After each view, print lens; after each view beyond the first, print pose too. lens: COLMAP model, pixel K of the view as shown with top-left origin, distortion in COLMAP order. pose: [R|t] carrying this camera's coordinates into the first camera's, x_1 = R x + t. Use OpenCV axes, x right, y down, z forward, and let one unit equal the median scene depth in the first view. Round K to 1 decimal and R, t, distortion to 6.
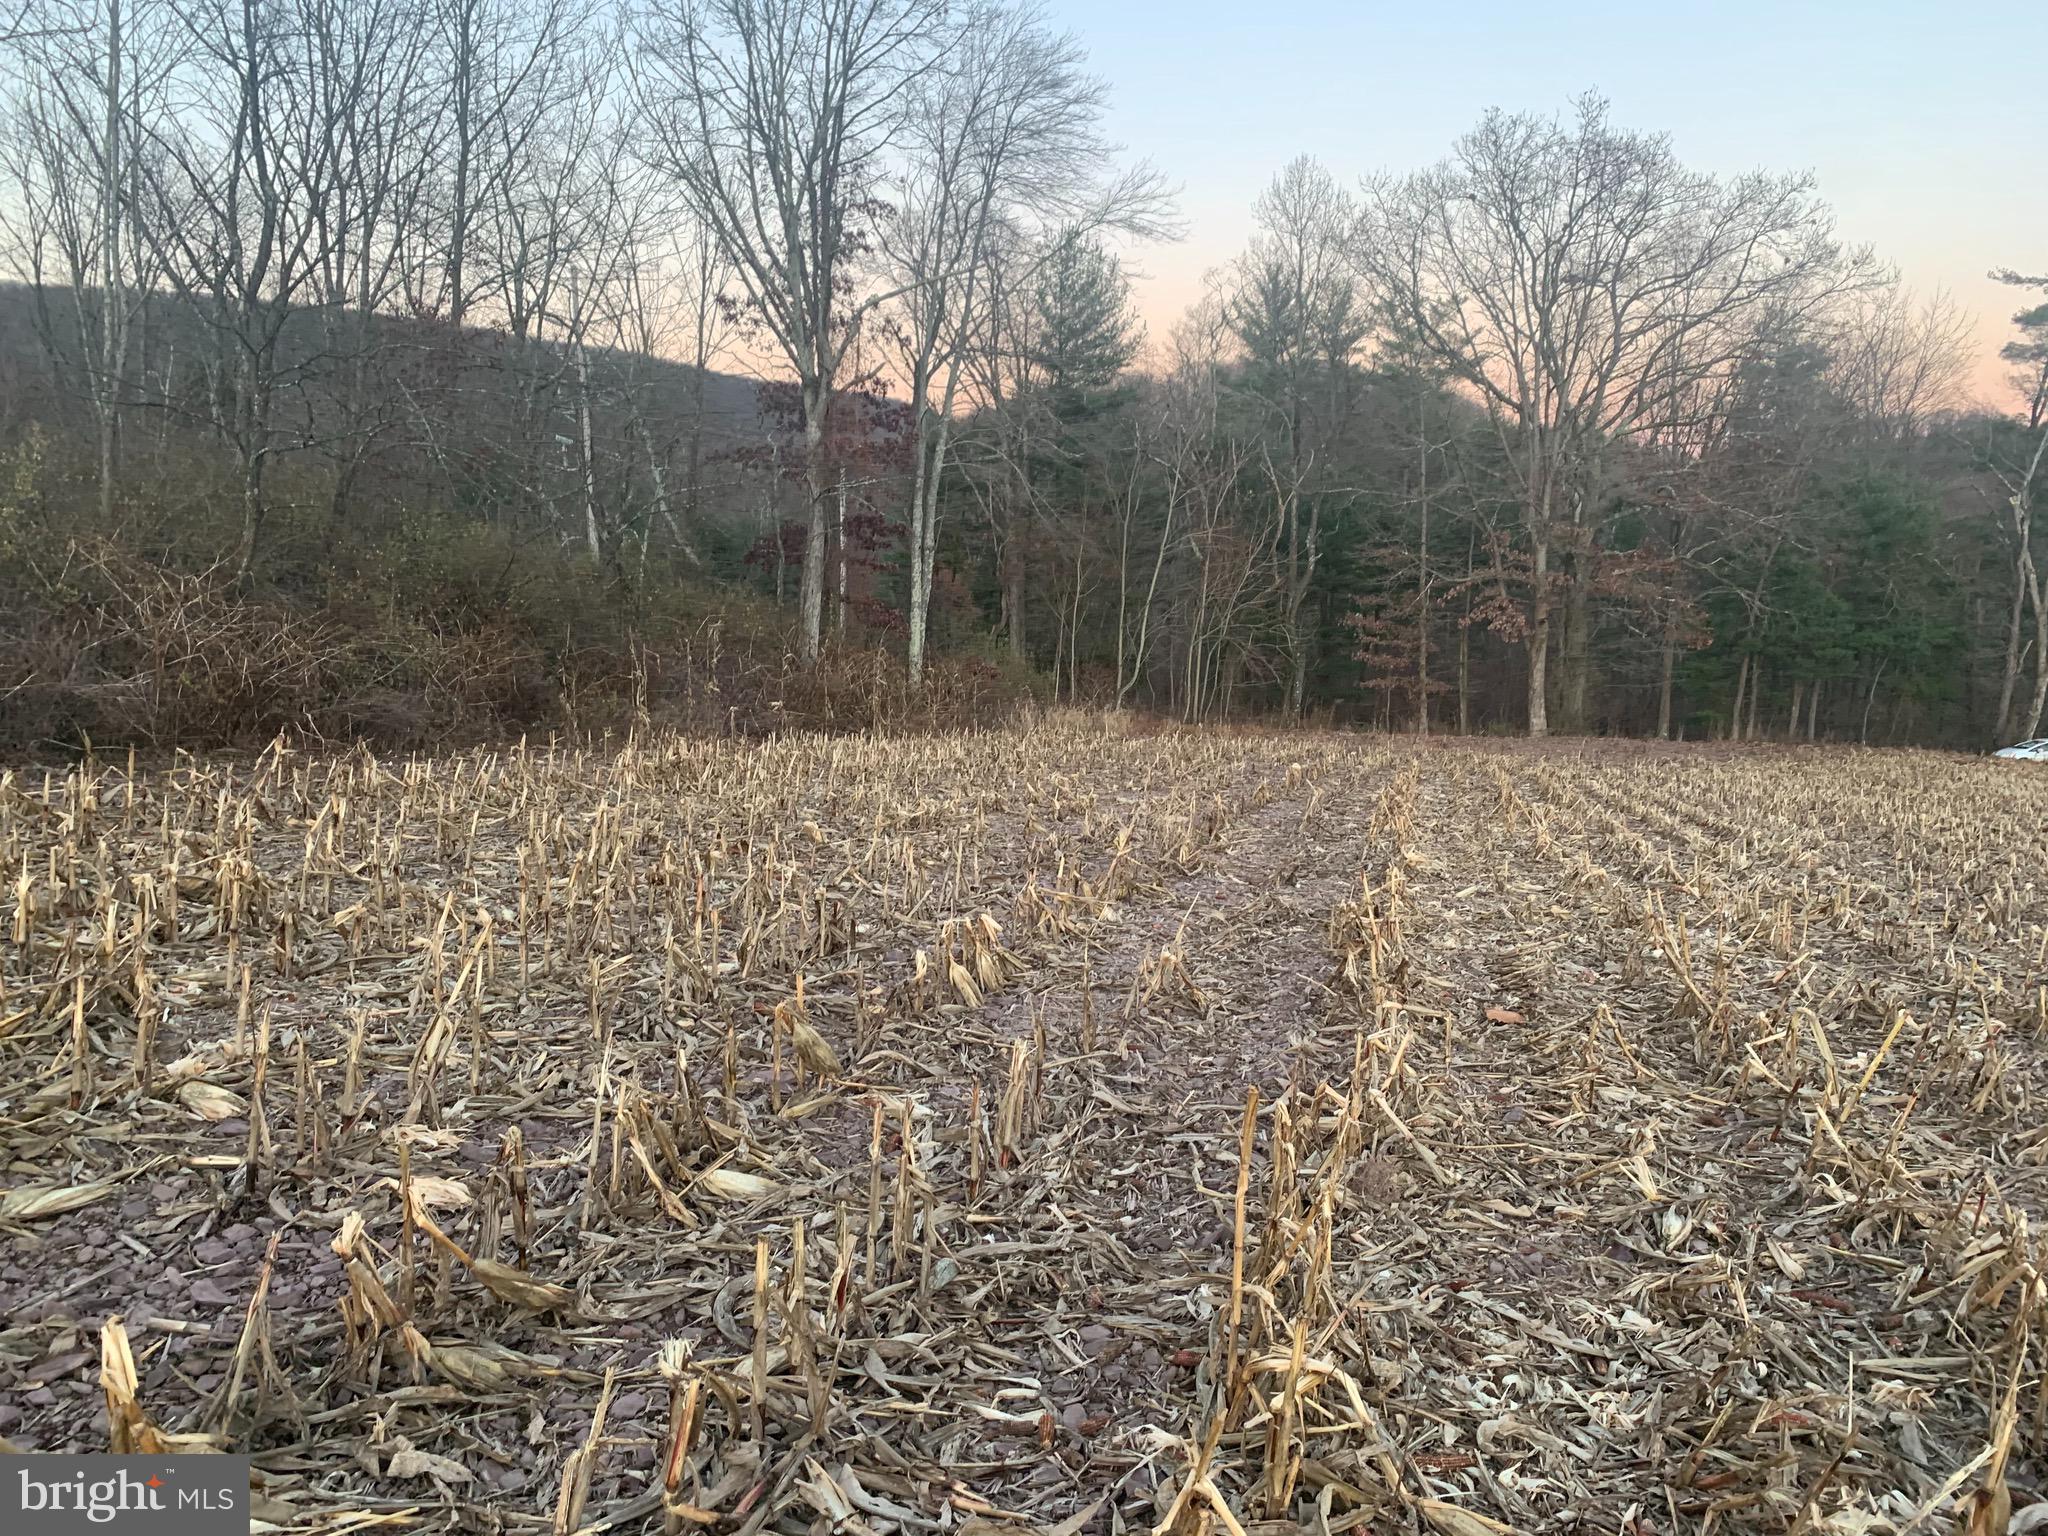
lens RADIAL K [[1542.8, 0, 1028.8], [0, 1542.8, 764.7], [0, 0, 1]] dist [0.006579, -0.001381]
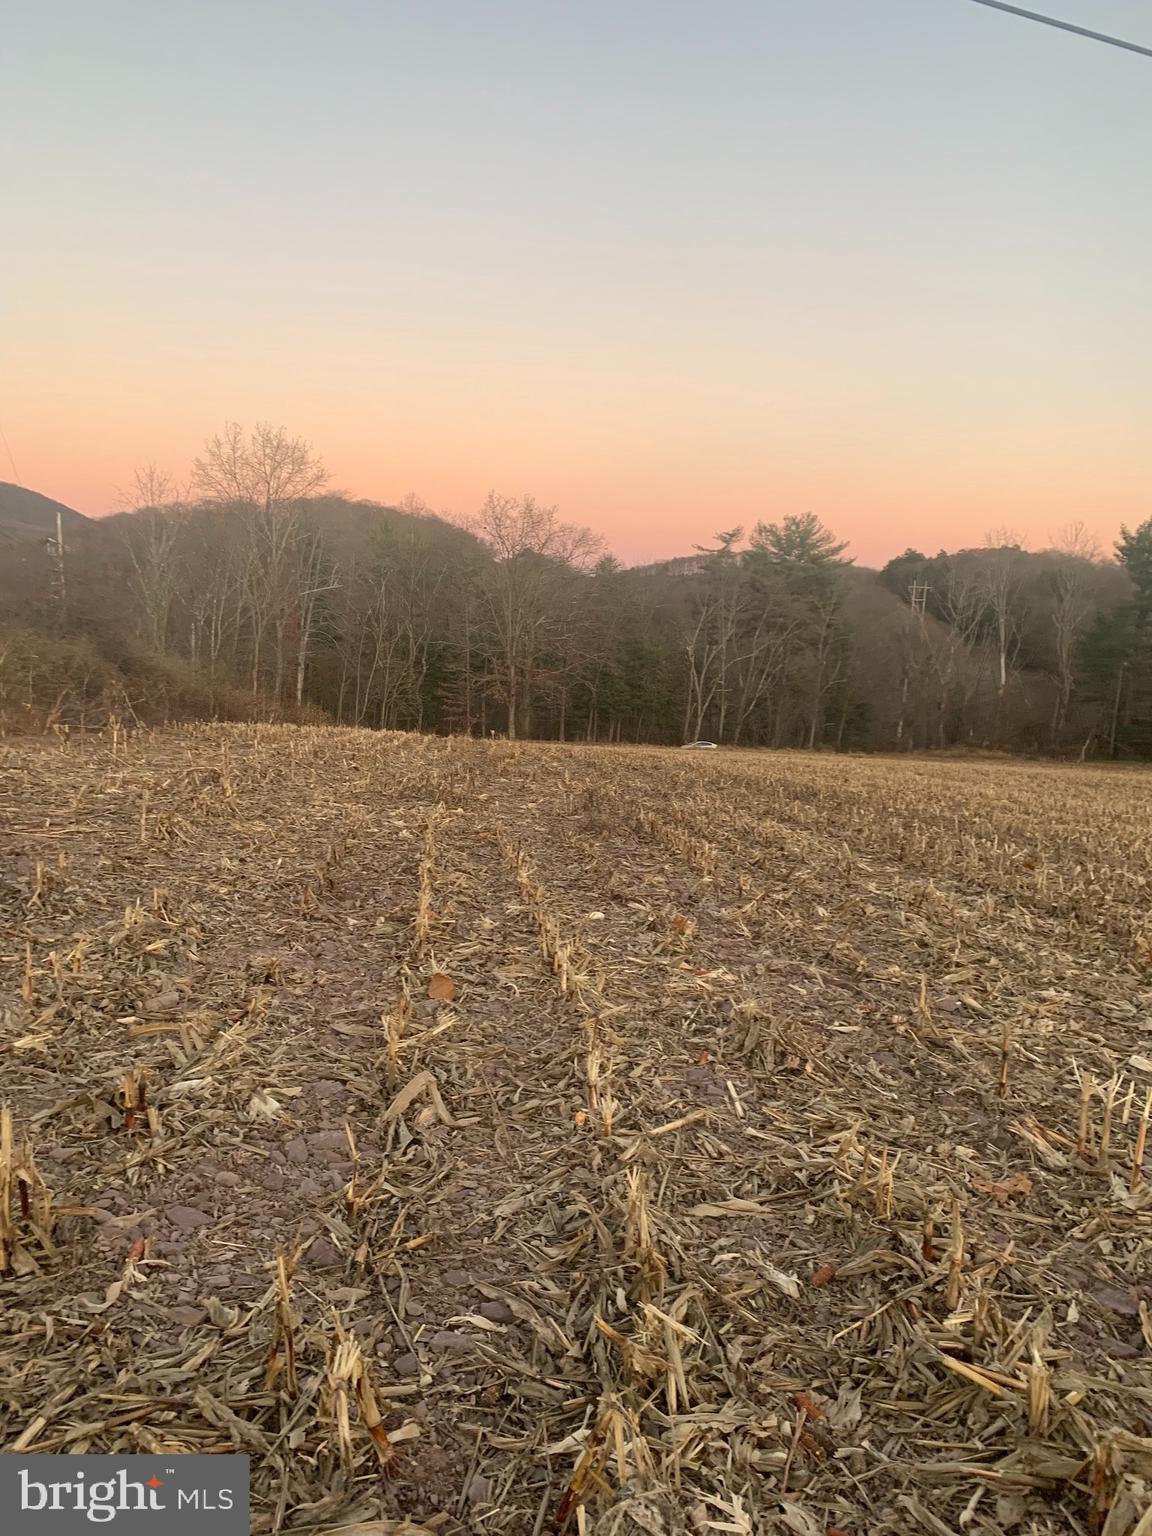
lens RADIAL K [[1157.1, 0, 576.5], [0, 1157.1, 765.6], [0, 0, 1]] dist [0.006579, -0.001381]
pose [[0.931410, -0.008937, 0.363863, -0.276069], [0.010239, 0.999946, -0.001650, 0.029628], [-0.363828, 0.005262, 0.931451, -0.847897]]
